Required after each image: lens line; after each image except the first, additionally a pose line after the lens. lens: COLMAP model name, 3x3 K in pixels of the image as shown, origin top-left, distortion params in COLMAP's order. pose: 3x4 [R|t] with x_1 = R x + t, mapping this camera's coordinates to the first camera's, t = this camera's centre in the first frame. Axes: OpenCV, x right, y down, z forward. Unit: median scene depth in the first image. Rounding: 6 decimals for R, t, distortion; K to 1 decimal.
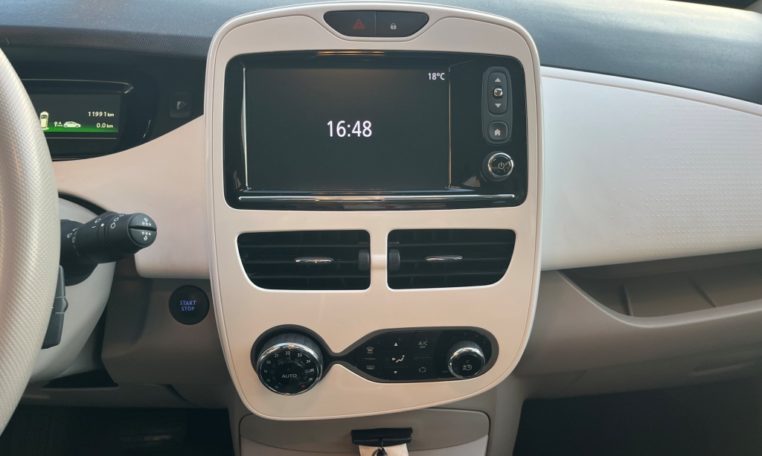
lens RADIAL K [[580.2, 0, 384.0], [0, 580.2, 235.6], [0, 0, 1]] dist [0.057083, -0.076094]
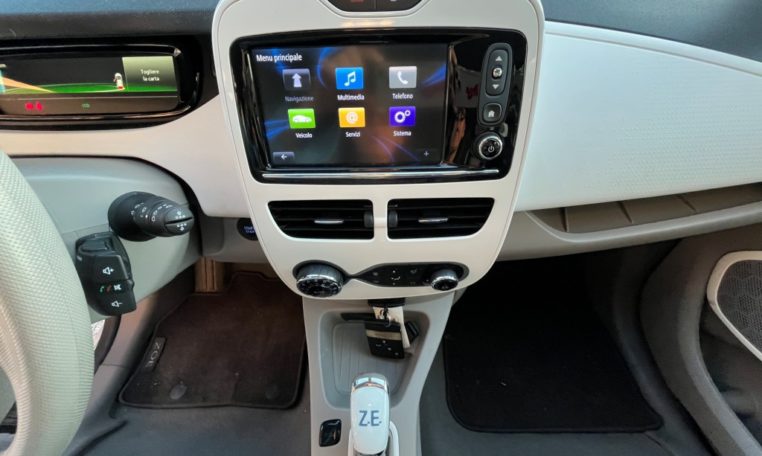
lens RADIAL K [[304.6, 0, 378.4], [0, 304.6, 221.3], [0, 0, 1]] dist [-0.000620, 0.000034]
pose [[0.997304, 0.021520, -0.070154, 0.031990], [0.008656, 0.914852, 0.403696, -0.215419], [0.072868, -0.403215, 0.912199, 0.386404]]
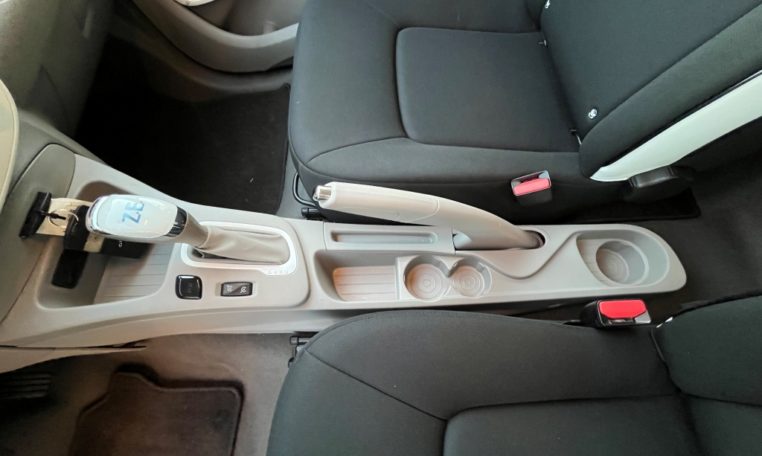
lens RADIAL K [[304.6, 0, 373.4], [0, 304.6, 219.1], [0, 0, 1]] dist [-0.000620, 0.000034]
pose [[0.032508, -0.924628, 0.379483, -0.273720], [0.524079, 0.339069, 0.781264, 0.252729], [-0.851049, 0.173482, 0.495600, 0.085126]]
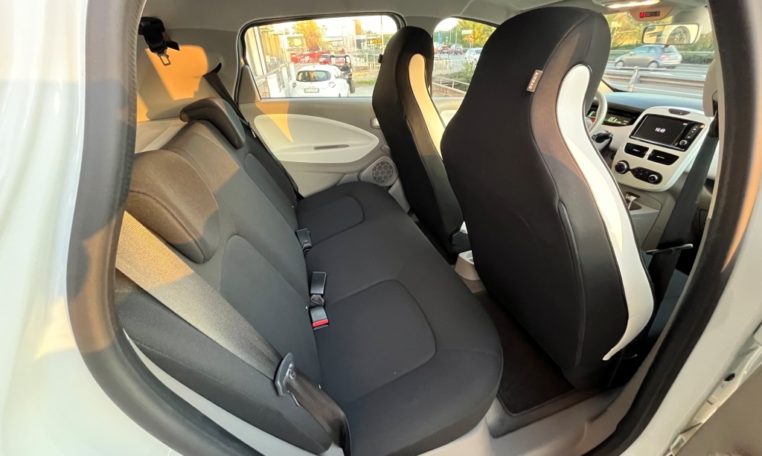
lens RADIAL K [[304.6, 0, 381.3], [0, 304.6, 222.8], [0, 0, 1]] dist [-0.000620, 0.000034]
pose [[0.246950, 0.472152, -0.846220, 2.048995], [-0.412656, 0.841368, 0.349020, 0.607107], [0.876773, 0.263007, 0.402612, -2.132242]]
